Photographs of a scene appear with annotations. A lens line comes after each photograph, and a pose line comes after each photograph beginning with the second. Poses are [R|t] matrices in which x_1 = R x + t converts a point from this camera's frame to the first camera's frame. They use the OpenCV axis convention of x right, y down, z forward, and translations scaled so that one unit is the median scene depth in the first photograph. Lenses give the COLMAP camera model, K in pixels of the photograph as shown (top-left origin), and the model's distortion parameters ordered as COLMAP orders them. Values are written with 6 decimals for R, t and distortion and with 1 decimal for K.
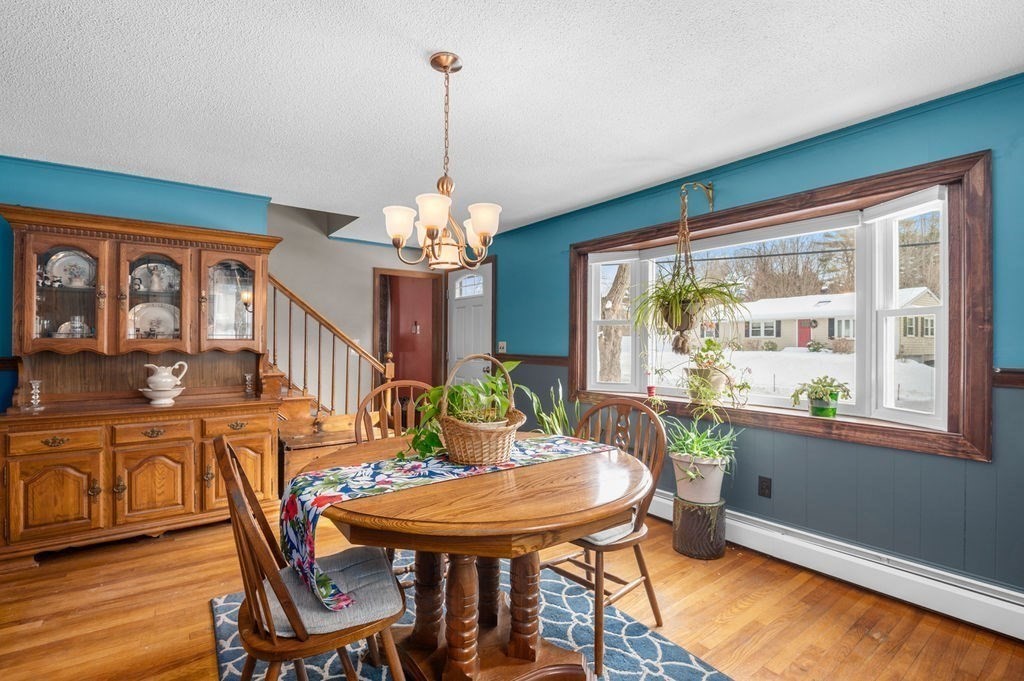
lens RADIAL K [[478.9, 0, 512.0], [0, 478.9, 340.5], [0, 0, 1]] dist [-0.001704, -0.008550]
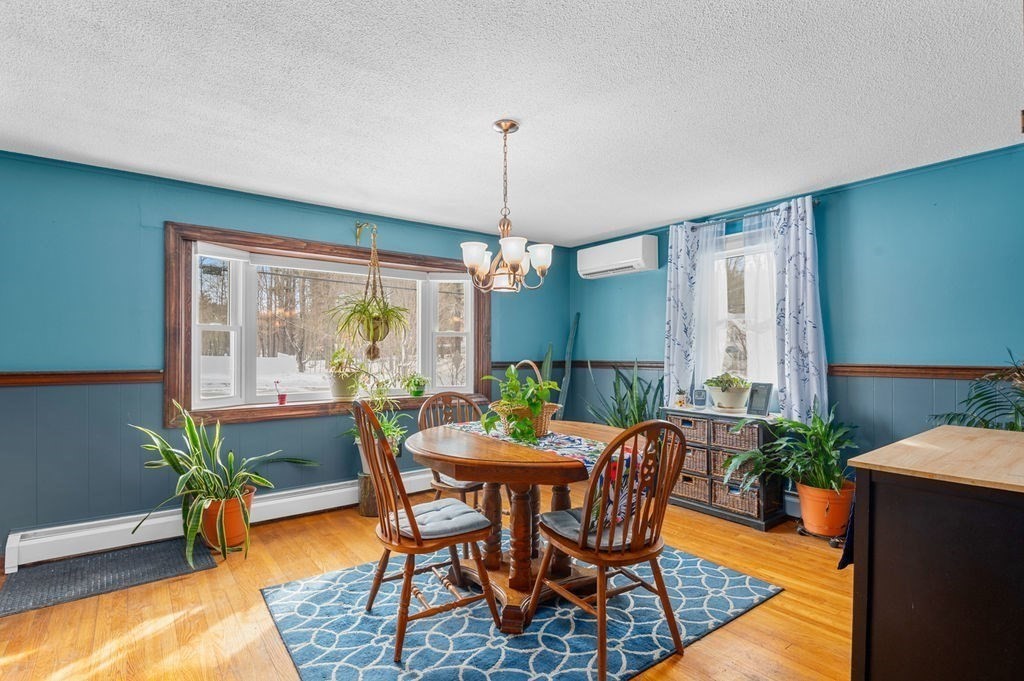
lens RADIAL K [[496.5, 0, 512.0], [0, 496.5, 340.5], [0, 0, 1]] dist [-0.000792, -0.012890]
pose [[-0.011229, -0.001453, 0.999936, -0.668090], [0.002706, 0.999995, 0.001484, -0.014299], [-0.999933, 0.002723, -0.011225, 0.481432]]
